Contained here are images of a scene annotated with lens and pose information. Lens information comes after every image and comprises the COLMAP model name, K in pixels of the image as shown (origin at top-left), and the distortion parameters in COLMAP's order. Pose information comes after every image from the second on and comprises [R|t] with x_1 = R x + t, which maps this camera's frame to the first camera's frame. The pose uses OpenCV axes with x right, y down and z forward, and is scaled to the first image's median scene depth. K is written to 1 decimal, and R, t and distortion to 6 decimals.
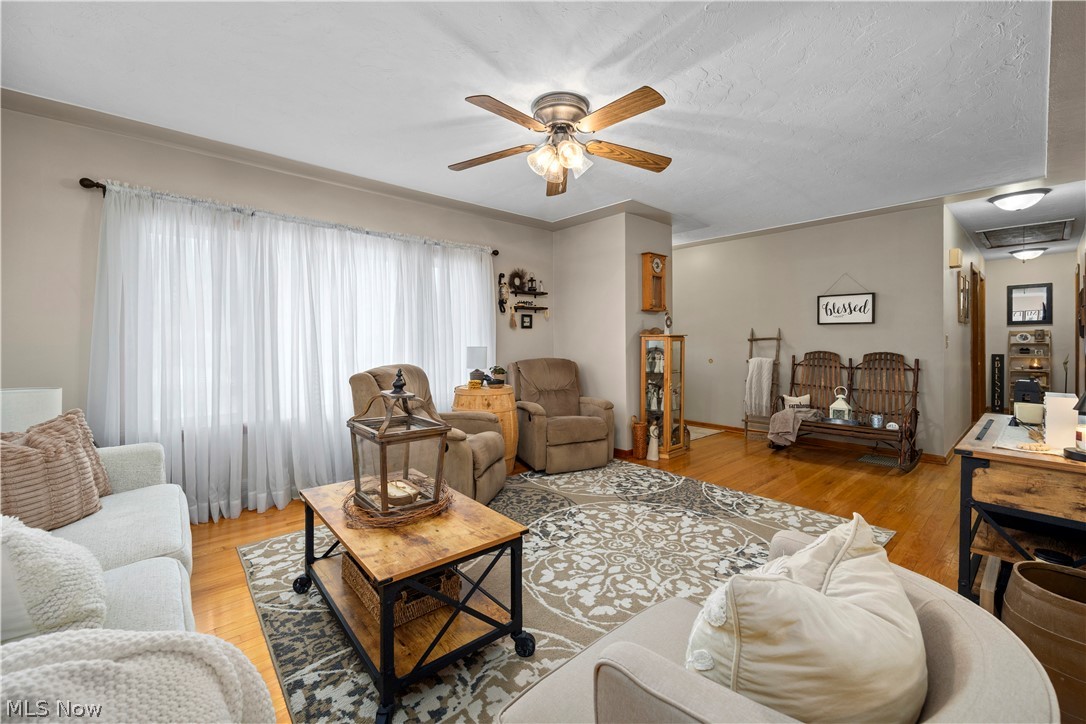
lens RADIAL K [[425.9, 0, 563.0], [0, 425.9, 345.1], [0, 0, 1]] dist [0.003131, -0.000522]
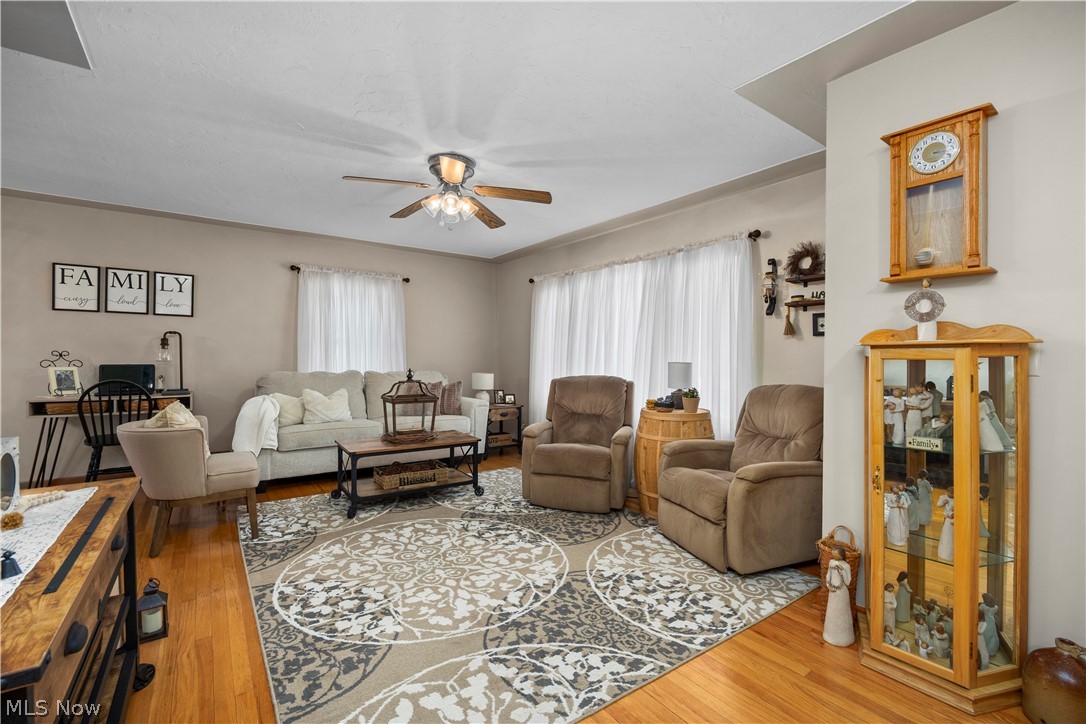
lens RADIAL K [[480.1, 0, 545.4], [0, 480.1, 355.8], [0, 0, 1]] dist [-0.016772, 0.000302]
pose [[-0.114551, 0.003605, -0.993411, 1.015640], [-0.013199, 0.999900, 0.005150, -0.013908], [0.993330, 0.013702, -0.114492, 1.097514]]
